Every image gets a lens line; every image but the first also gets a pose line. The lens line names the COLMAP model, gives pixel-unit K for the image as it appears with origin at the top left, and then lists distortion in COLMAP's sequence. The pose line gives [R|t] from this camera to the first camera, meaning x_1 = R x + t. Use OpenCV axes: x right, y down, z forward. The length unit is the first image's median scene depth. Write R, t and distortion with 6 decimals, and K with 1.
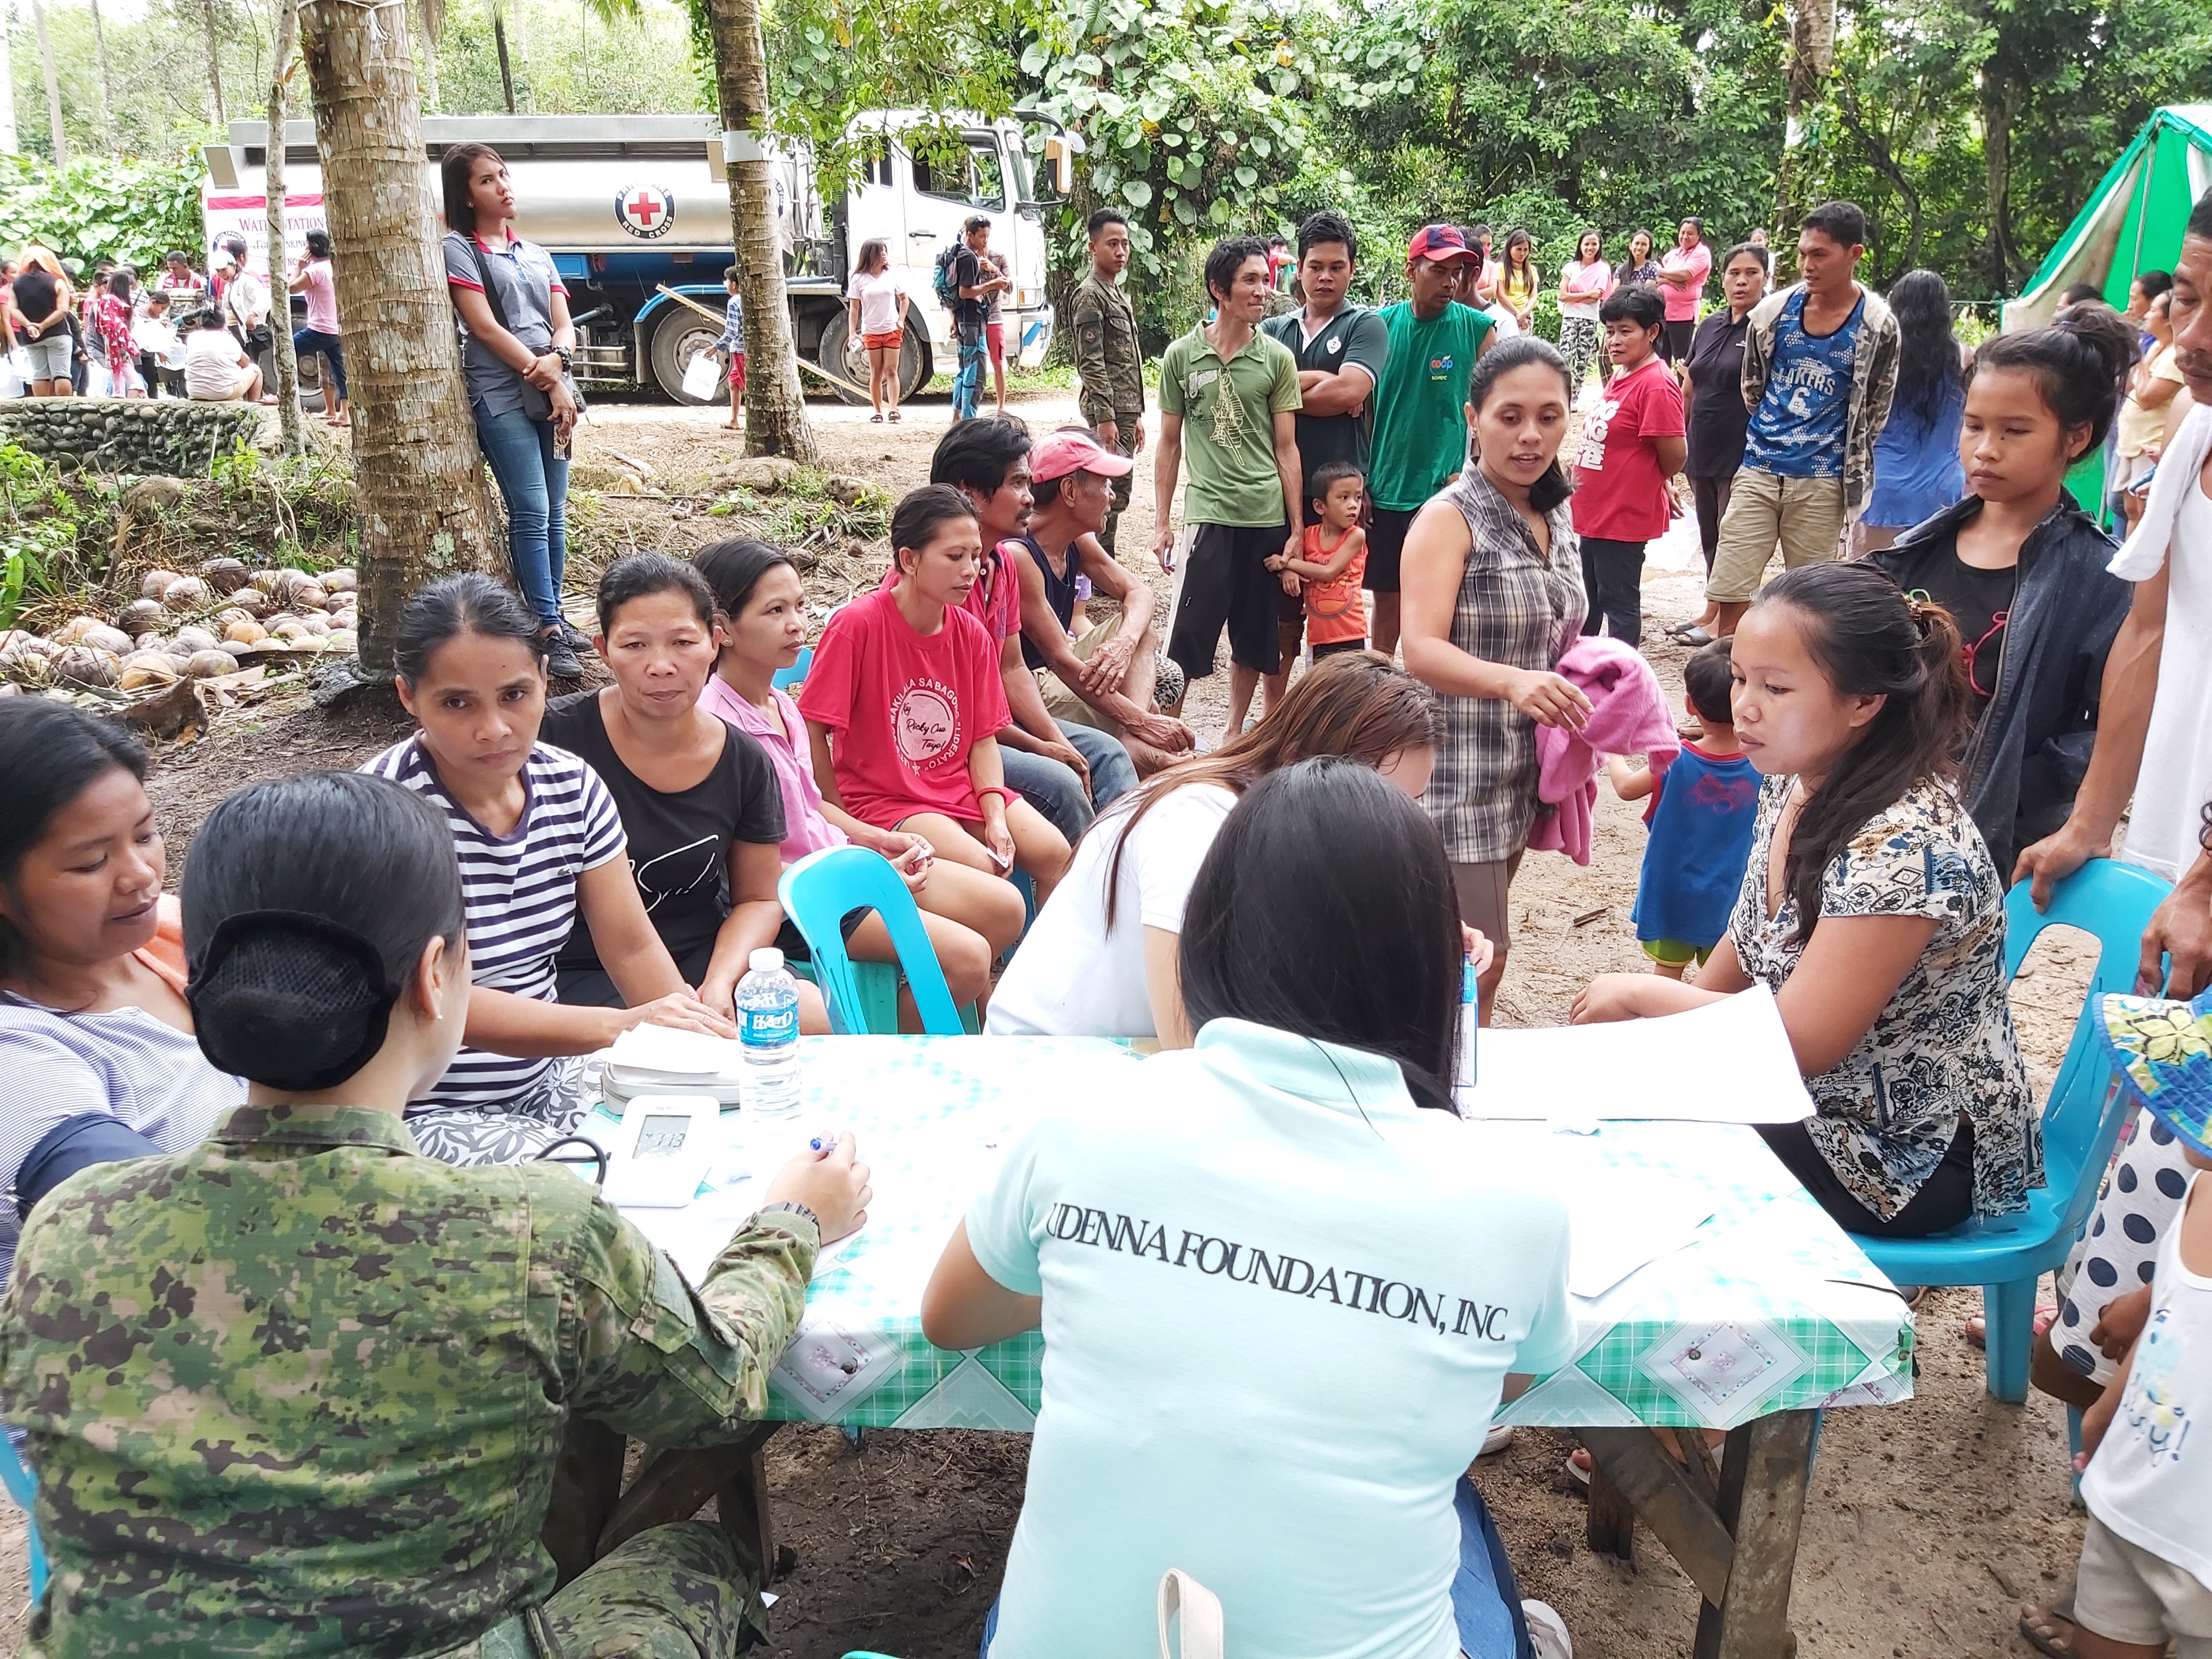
lens RADIAL K [[1736.1, 0, 1136.9], [0, 1736.1, 829.2], [0, 0, 1]] dist [0.061568, -0.124486]
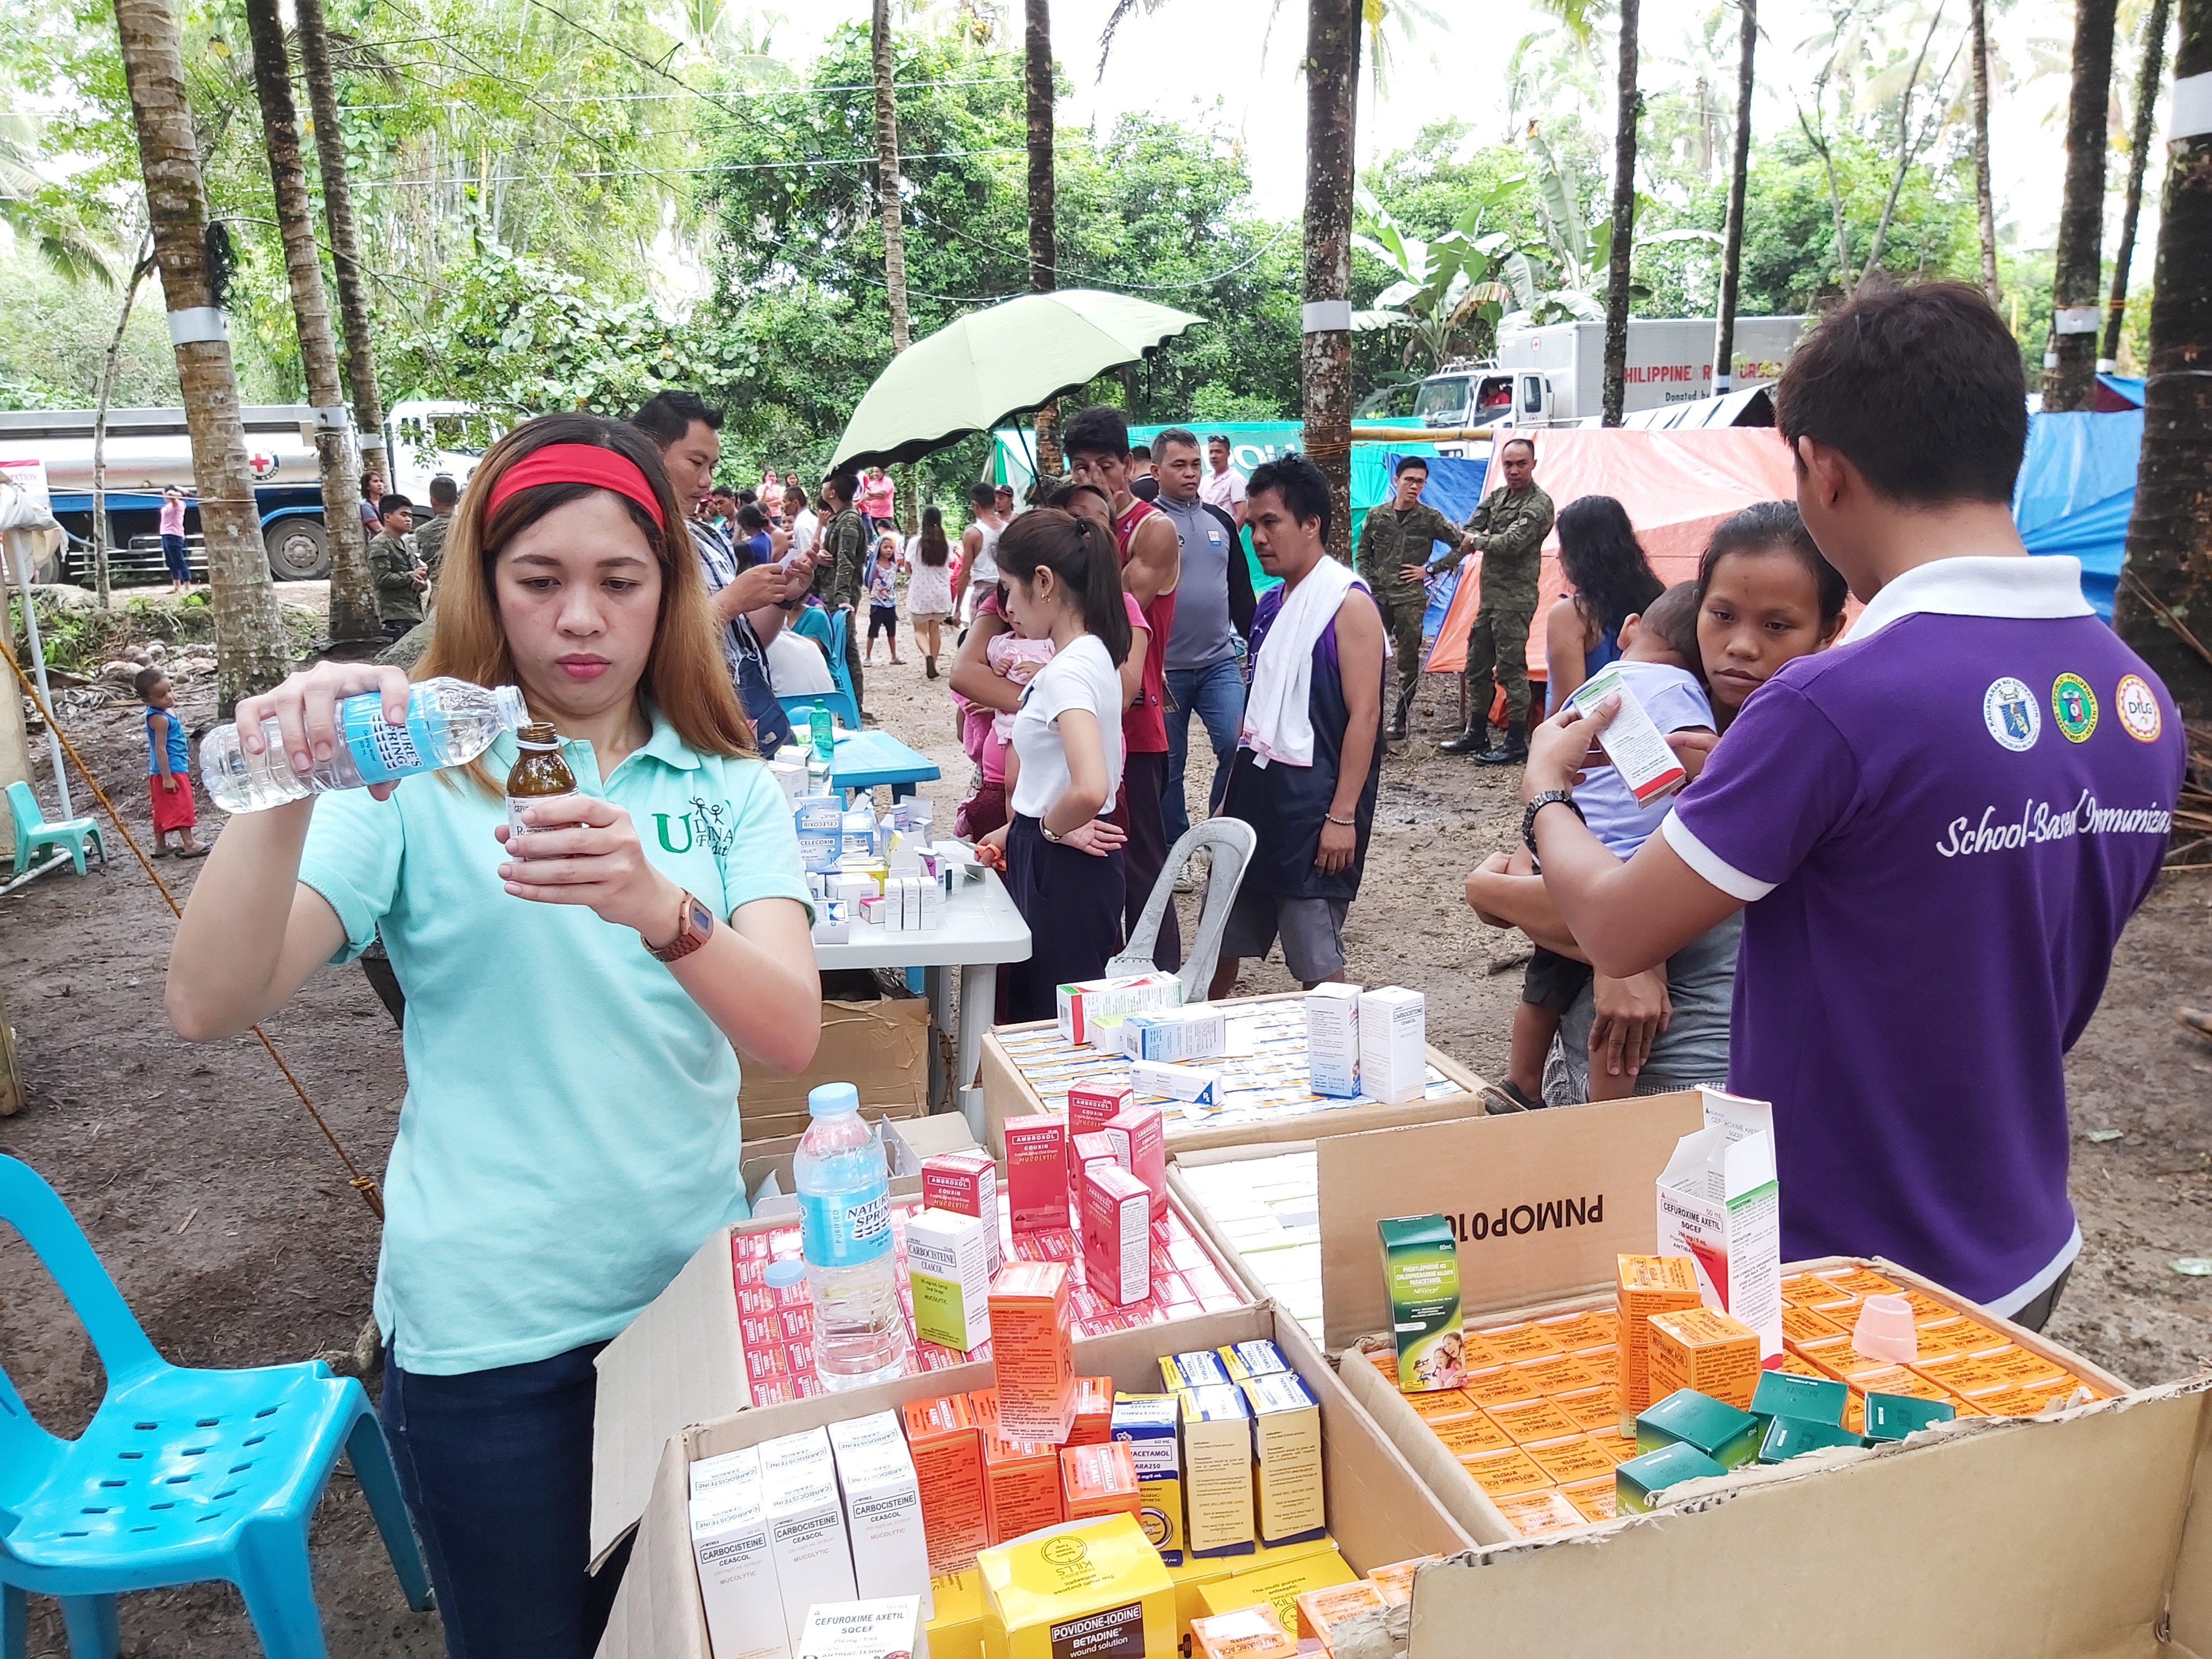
lens RADIAL K [[1706.9, 0, 1150.6], [0, 1706.9, 828.9], [0, 0, 1]] dist [0.075129, -0.129915]
pose [[0.949213, -0.084249, 0.303143, -0.008396], [0.114615, 0.989871, -0.083784, 0.167088], [-0.293014, 0.114274, 0.949255, -0.574524]]
